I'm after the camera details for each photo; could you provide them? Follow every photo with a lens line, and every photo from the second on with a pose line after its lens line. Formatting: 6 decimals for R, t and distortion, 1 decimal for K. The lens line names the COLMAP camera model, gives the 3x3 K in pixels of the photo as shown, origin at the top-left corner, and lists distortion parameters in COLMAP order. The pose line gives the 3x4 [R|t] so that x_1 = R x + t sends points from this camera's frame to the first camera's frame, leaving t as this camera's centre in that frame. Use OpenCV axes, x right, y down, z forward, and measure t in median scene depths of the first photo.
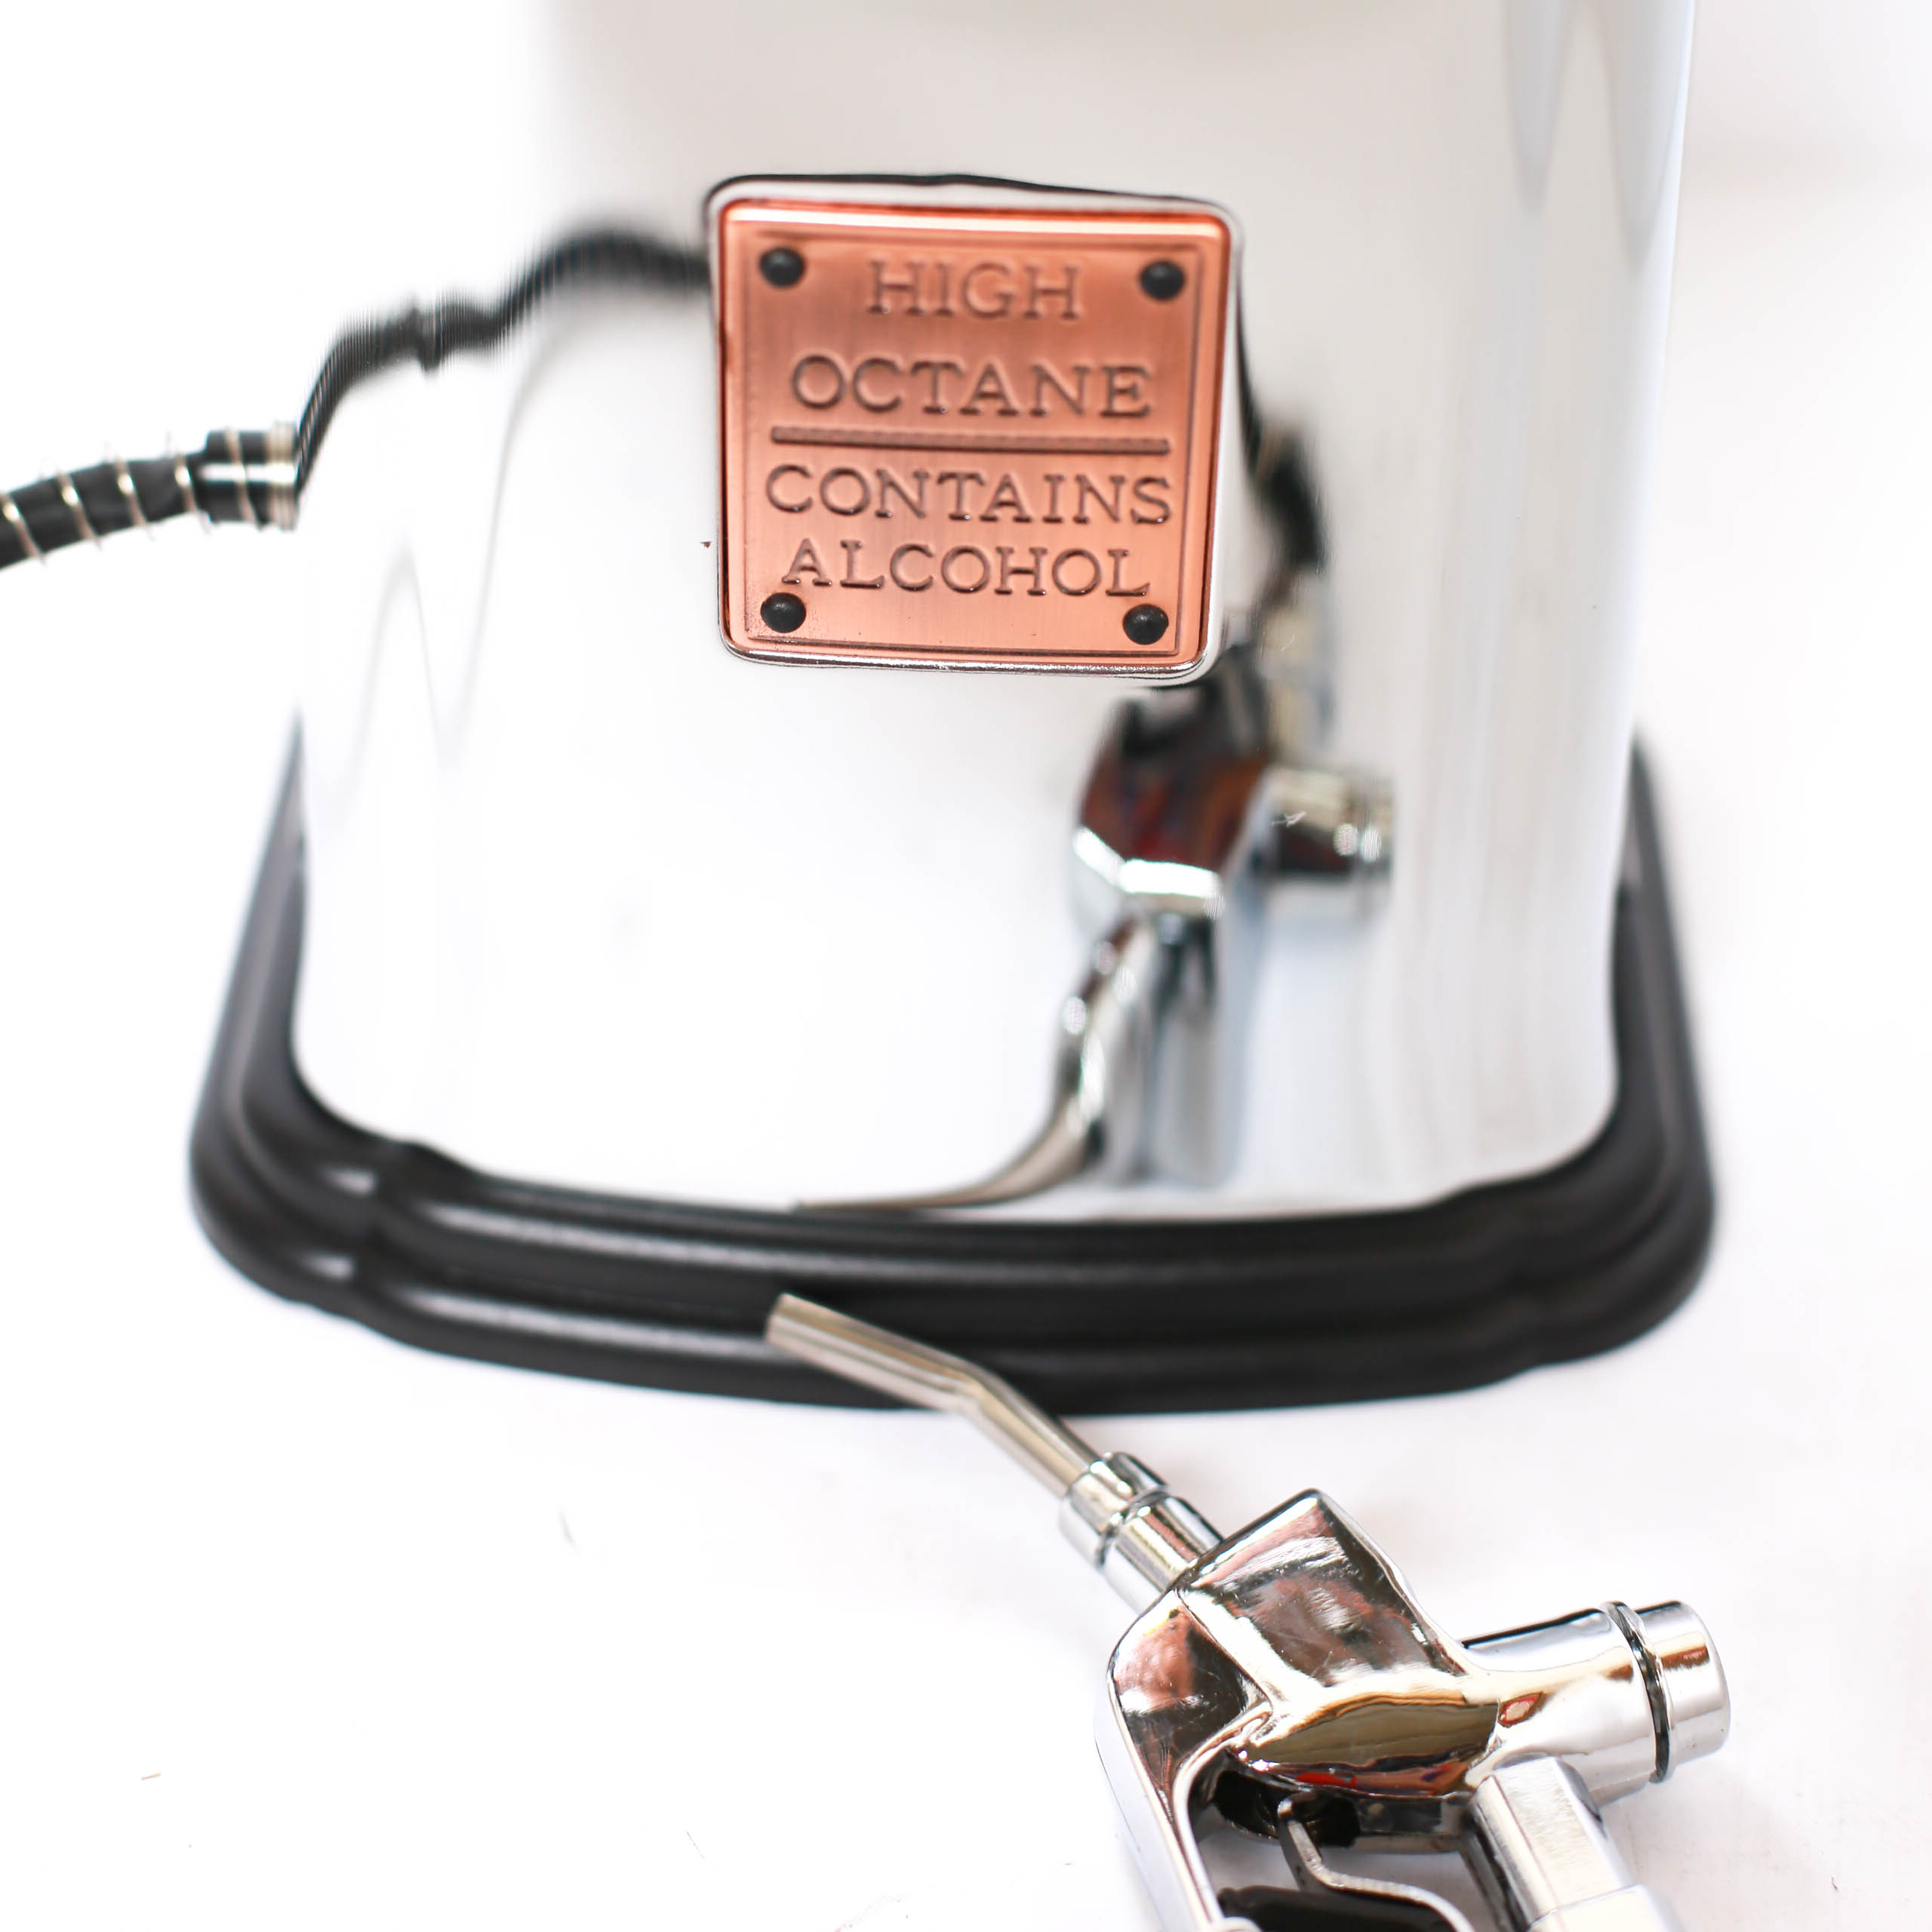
lens RADIAL K [[5547.7, 0, 966.0], [0, 5547.7, 966.0], [0, 0, 1]] dist [-0.204404, -0.007616]
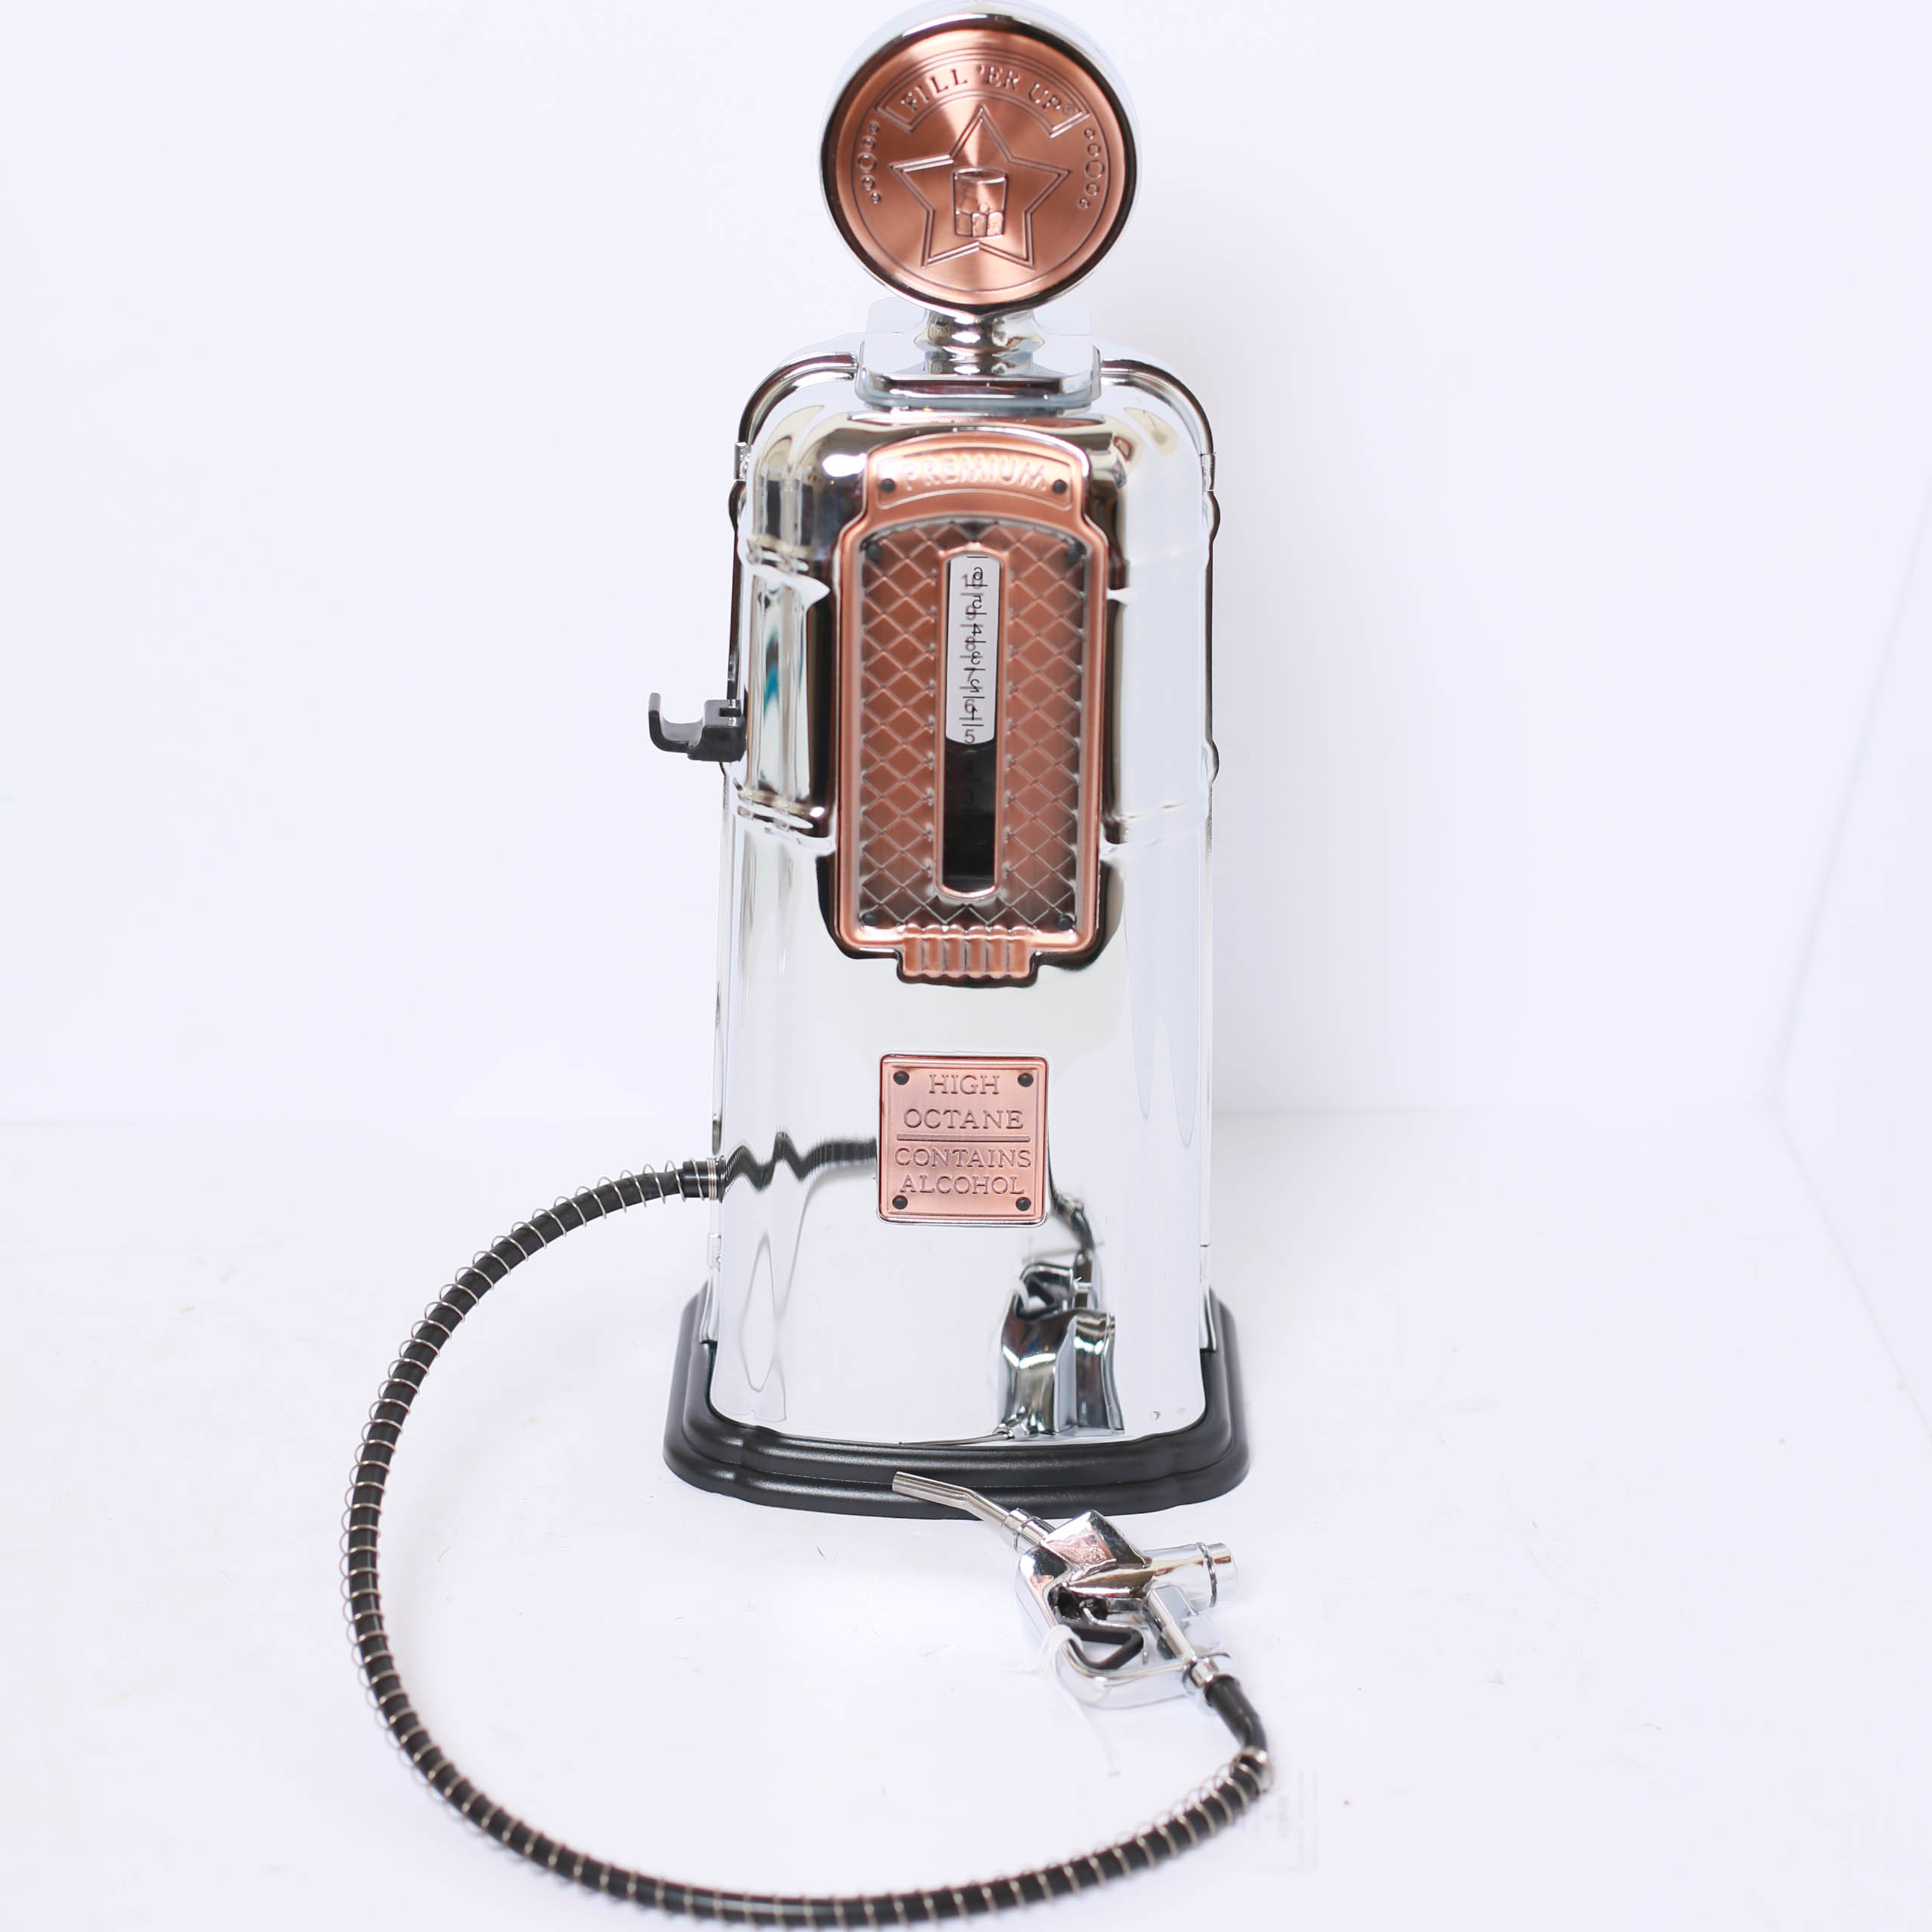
lens RADIAL K [[5547.7, 0, 966.0], [0, 5547.7, 966.0], [0, 0, 1]] dist [-0.204404, -0.007616]
pose [[0.999609, -0.016953, 0.022217, -0.061773], [0.021823, 0.970122, -0.241634, 0.529882], [-0.017456, 0.242024, 0.970113, -1.897387]]
